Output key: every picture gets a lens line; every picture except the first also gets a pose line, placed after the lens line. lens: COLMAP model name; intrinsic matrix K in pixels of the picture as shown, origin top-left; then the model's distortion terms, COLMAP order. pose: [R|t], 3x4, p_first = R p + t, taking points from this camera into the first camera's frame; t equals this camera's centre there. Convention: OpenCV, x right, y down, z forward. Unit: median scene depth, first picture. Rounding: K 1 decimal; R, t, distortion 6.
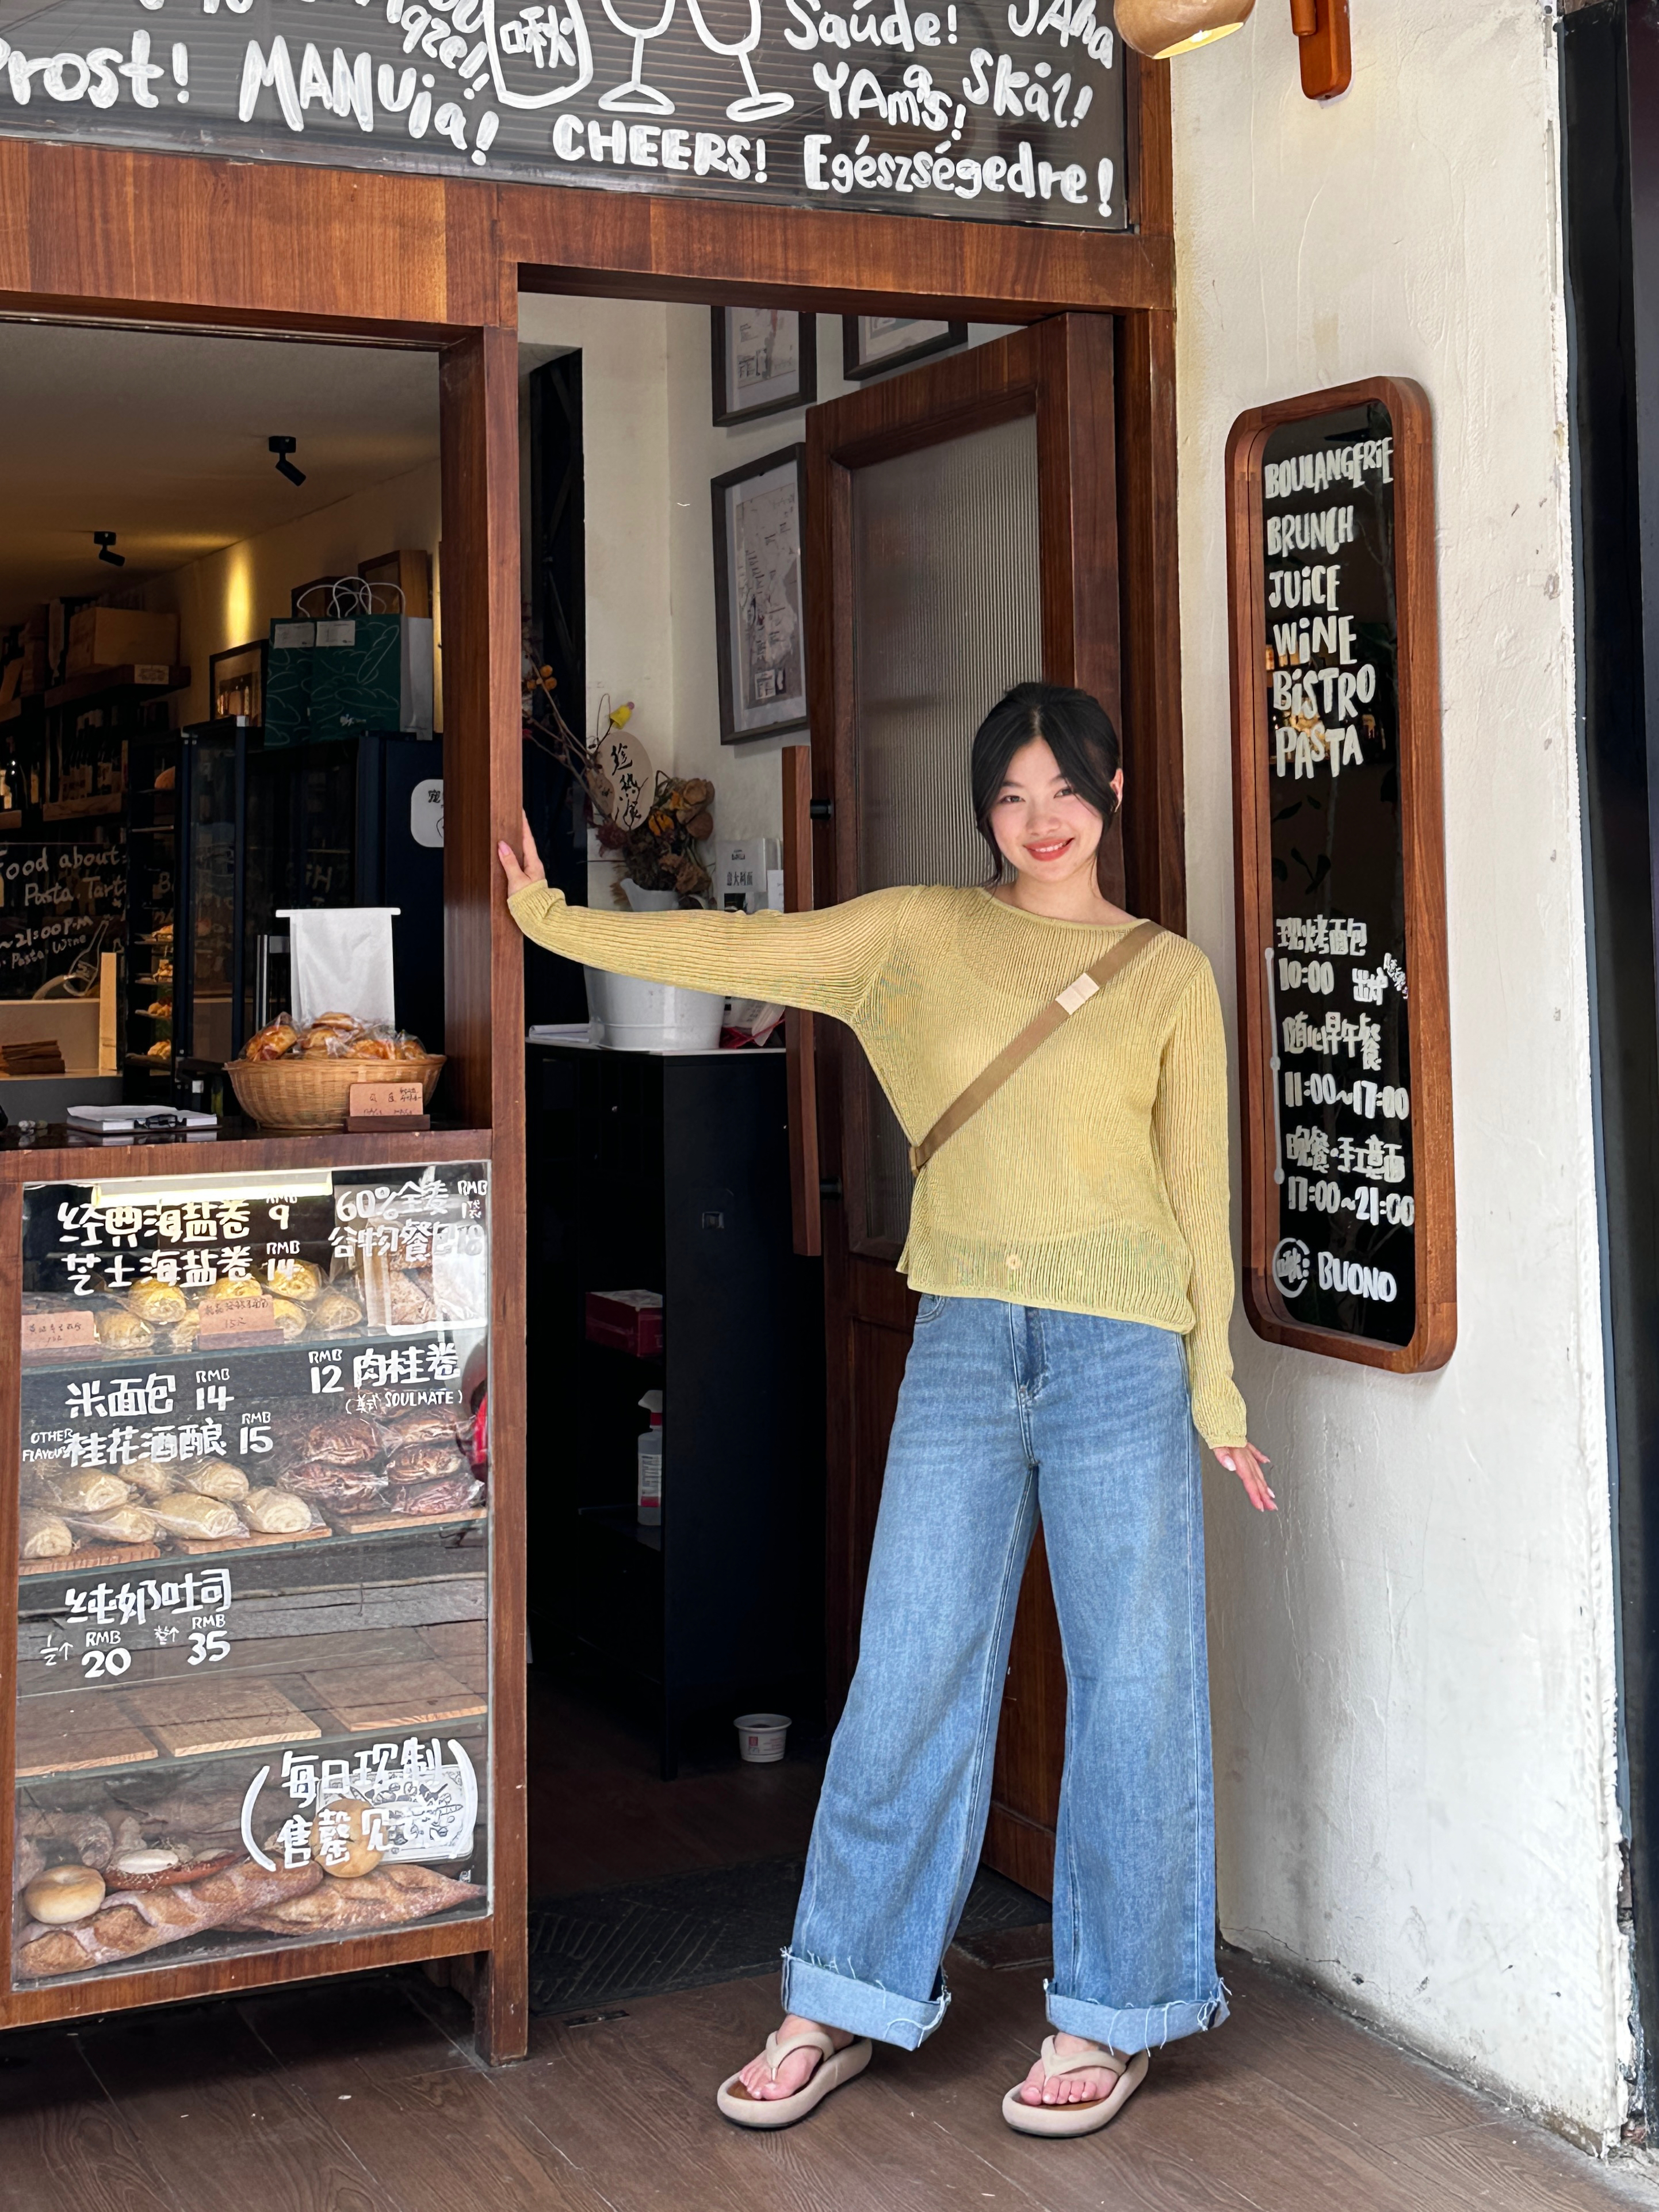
lens RADIAL K [[3214.2, 0, 936.5], [0, 3214.2, 836.4], [0, 0, 1]] dist [0.028352, 0.000000]
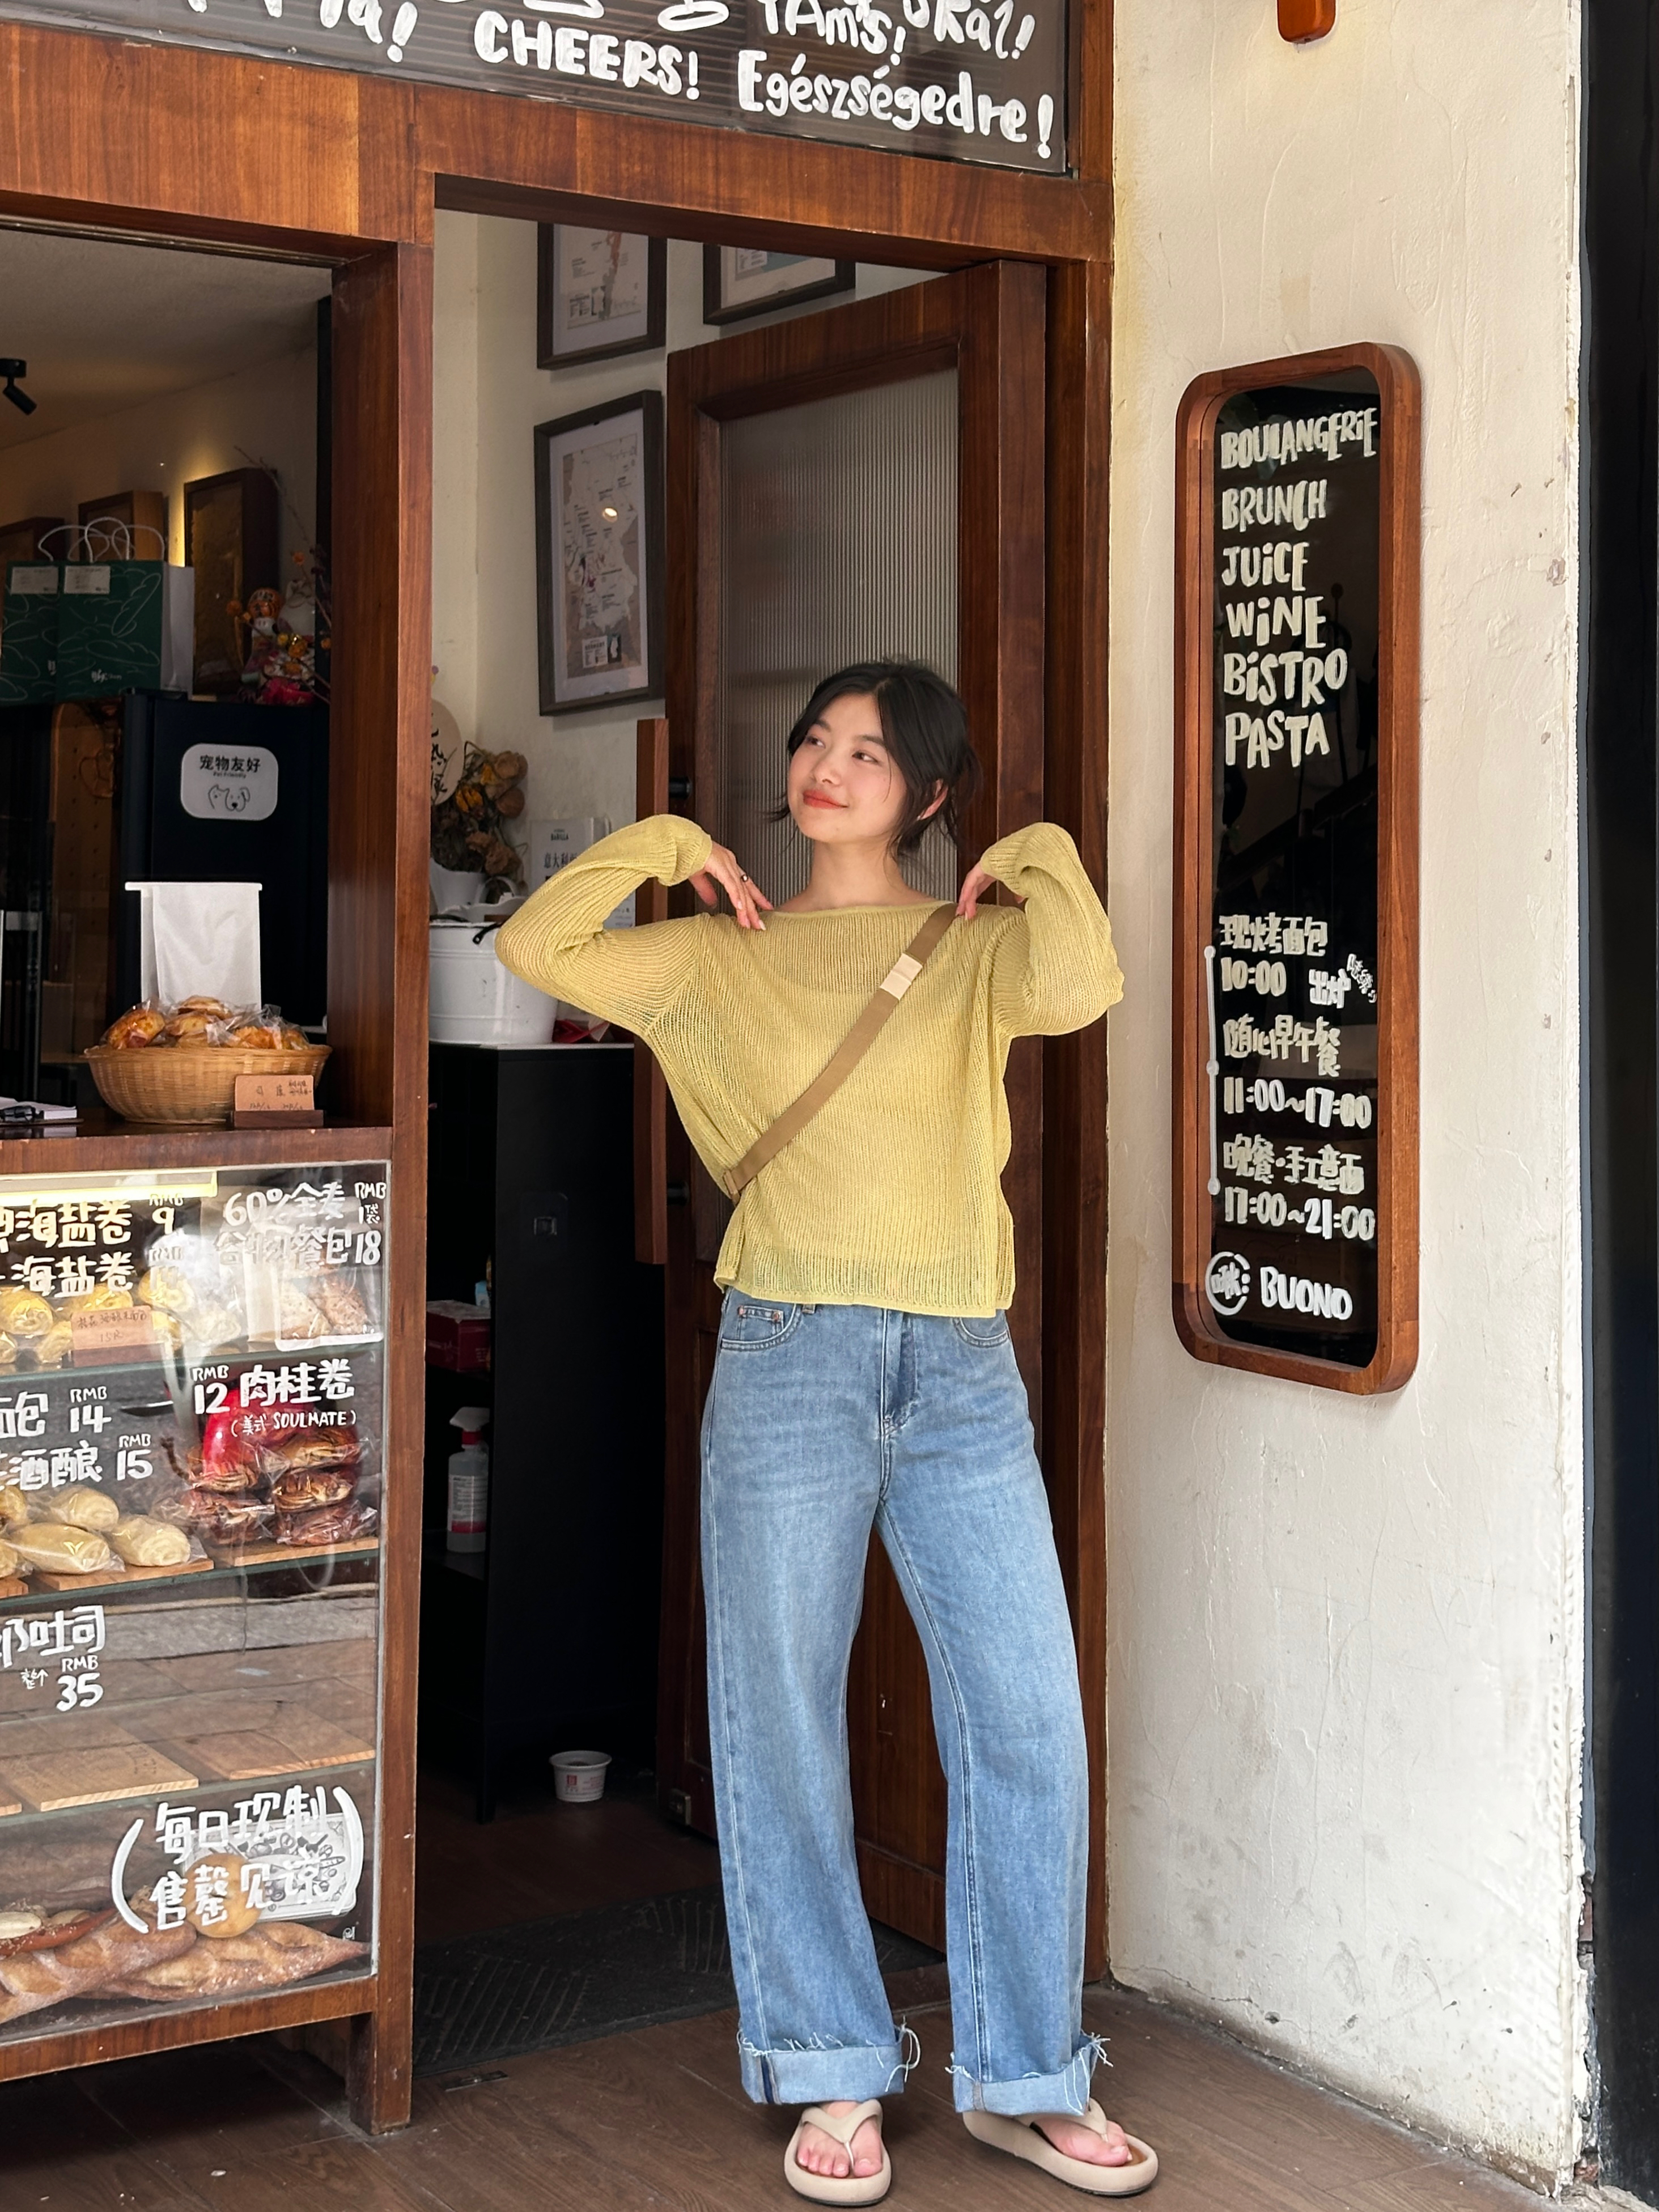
lens RADIAL K [[3346.2, 0, 935.9], [0, 3346.2, 962.3], [0, 0, 1]] dist [0.037121, 0.000000]
pose [[0.990467, 0.019011, 0.136435, -0.114556], [-0.024472, 0.998961, 0.038456, 0.003657], [-0.135563, -0.041428, 0.989902, 0.036270]]
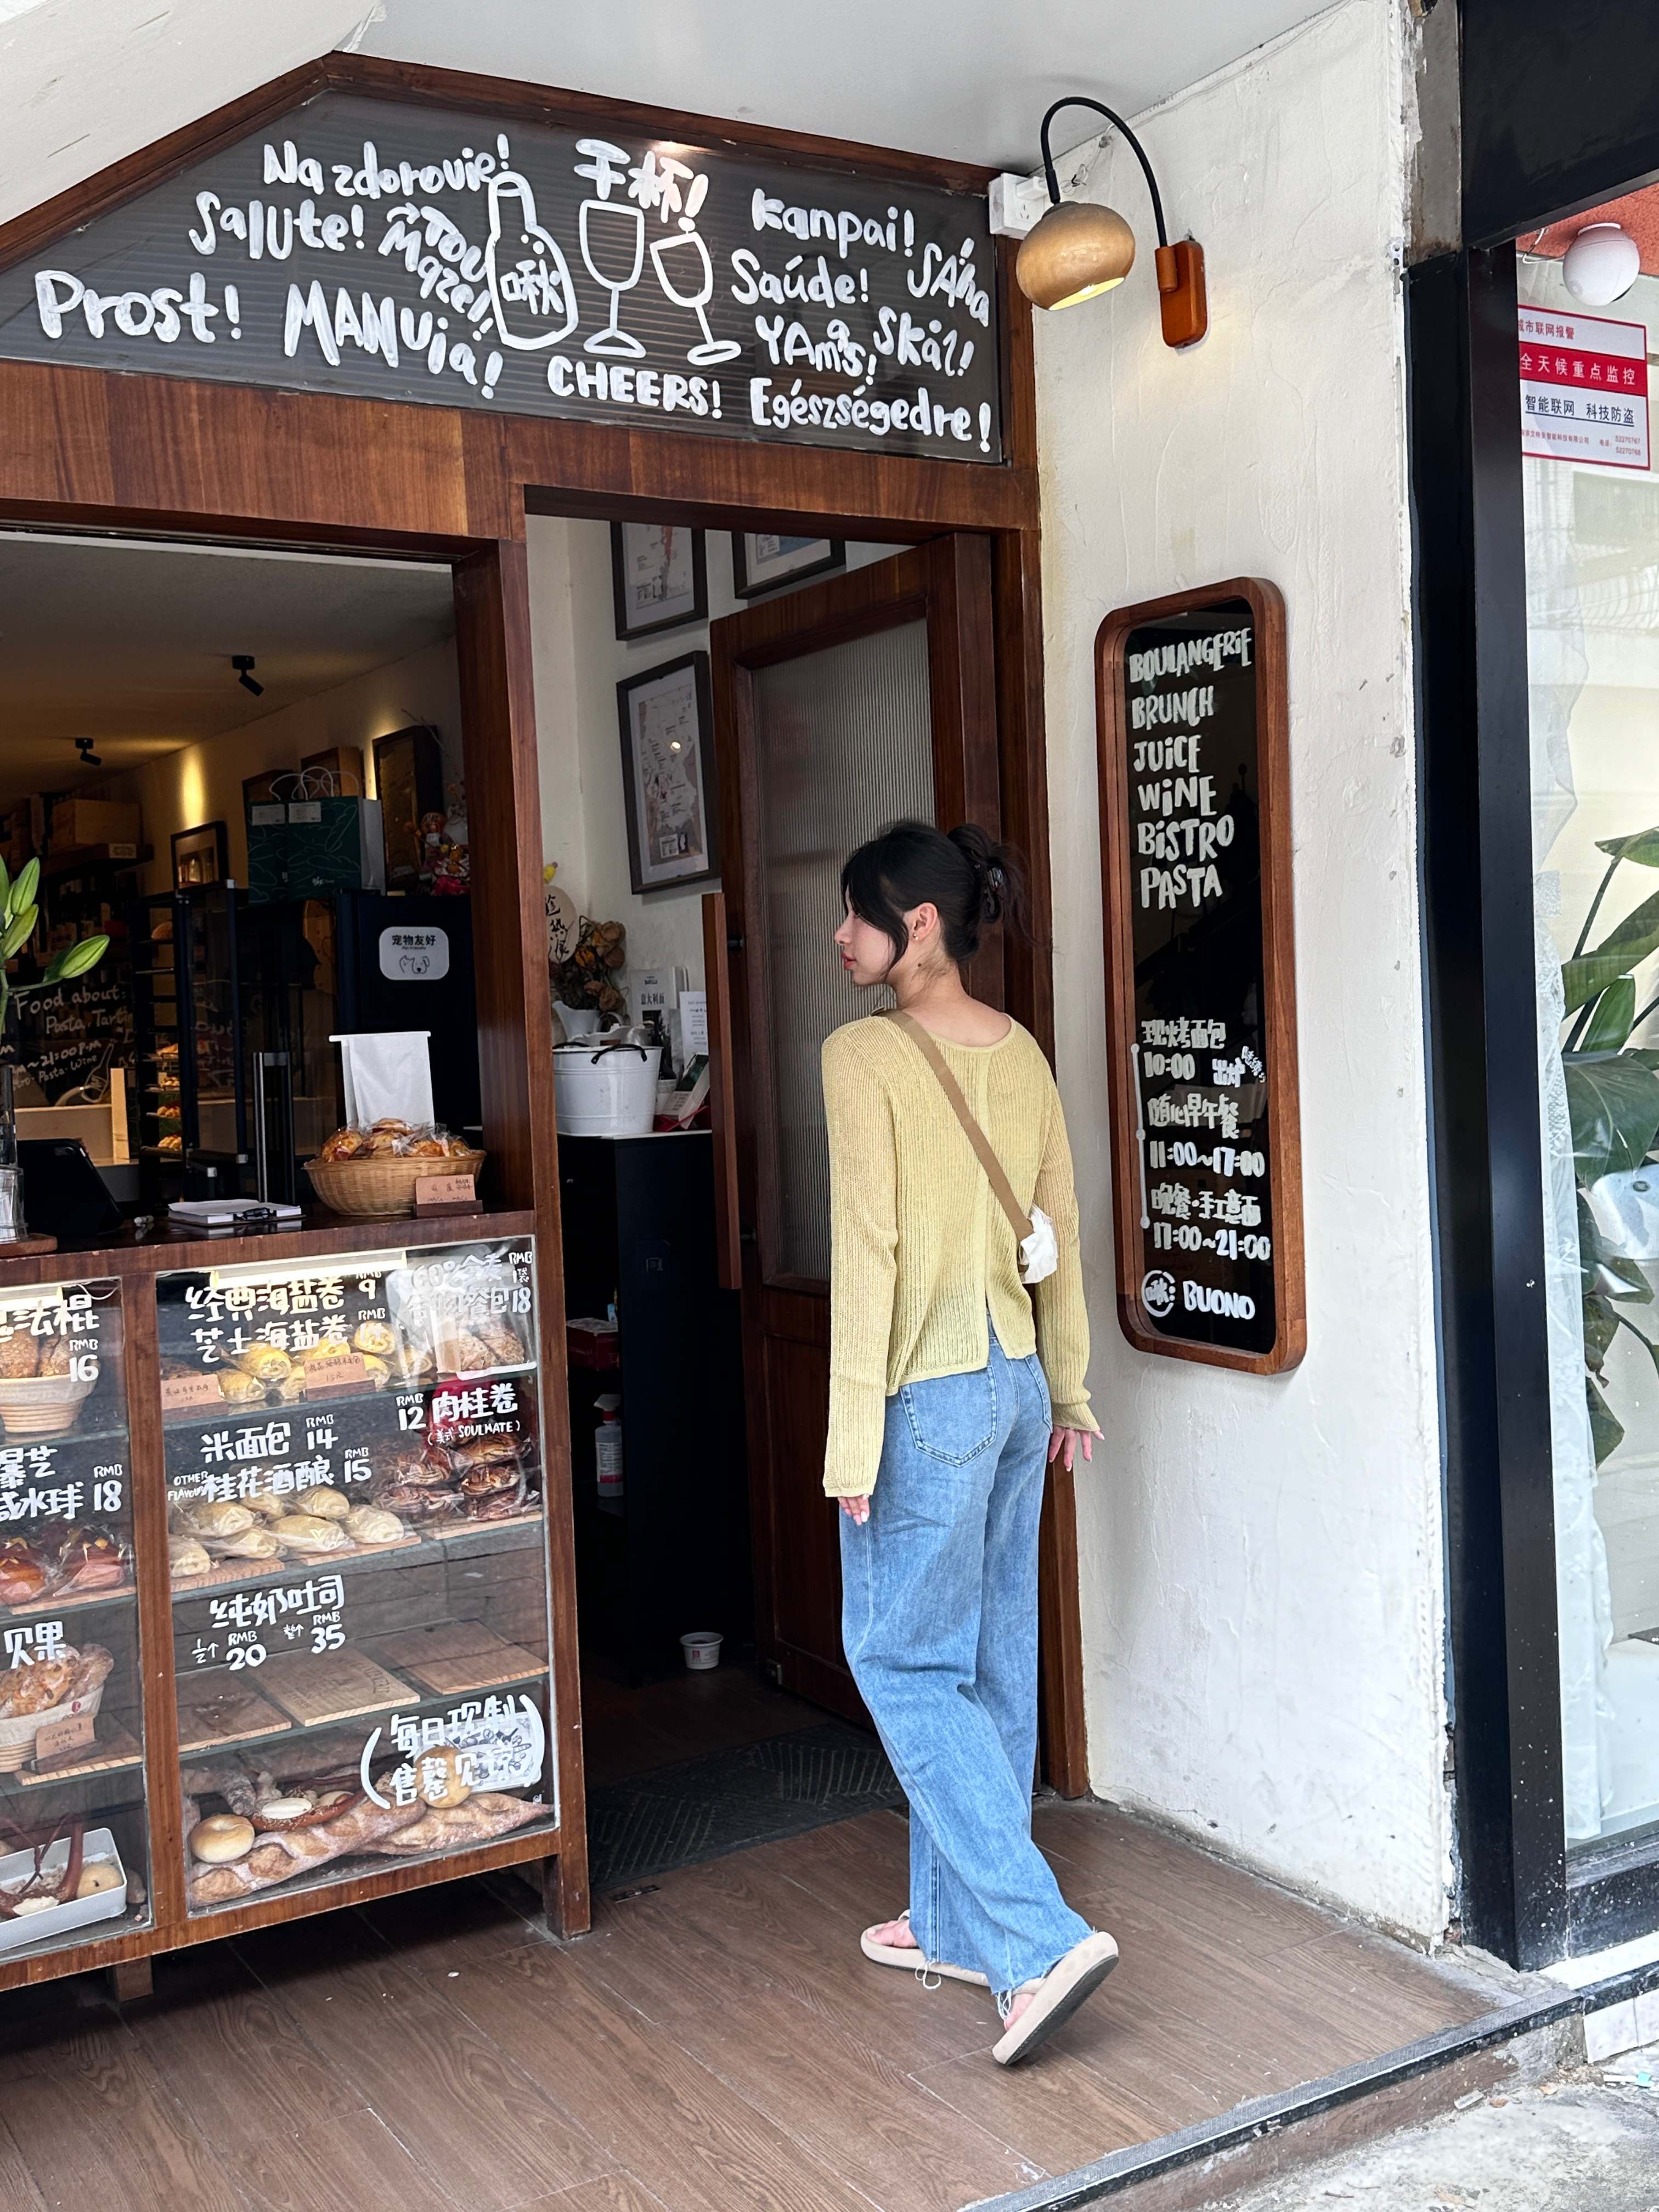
lens RADIAL K [[2186.8, 0, 856.5], [0, 2186.8, 1185.8], [0, 0, 1]] dist [0.026153, 0.000000]
pose [[0.993315, -0.036223, 0.109609, -0.105870], [0.024709, 0.994203, 0.104641, -0.002860], [-0.112764, -0.101233, 0.988451, 0.159148]]
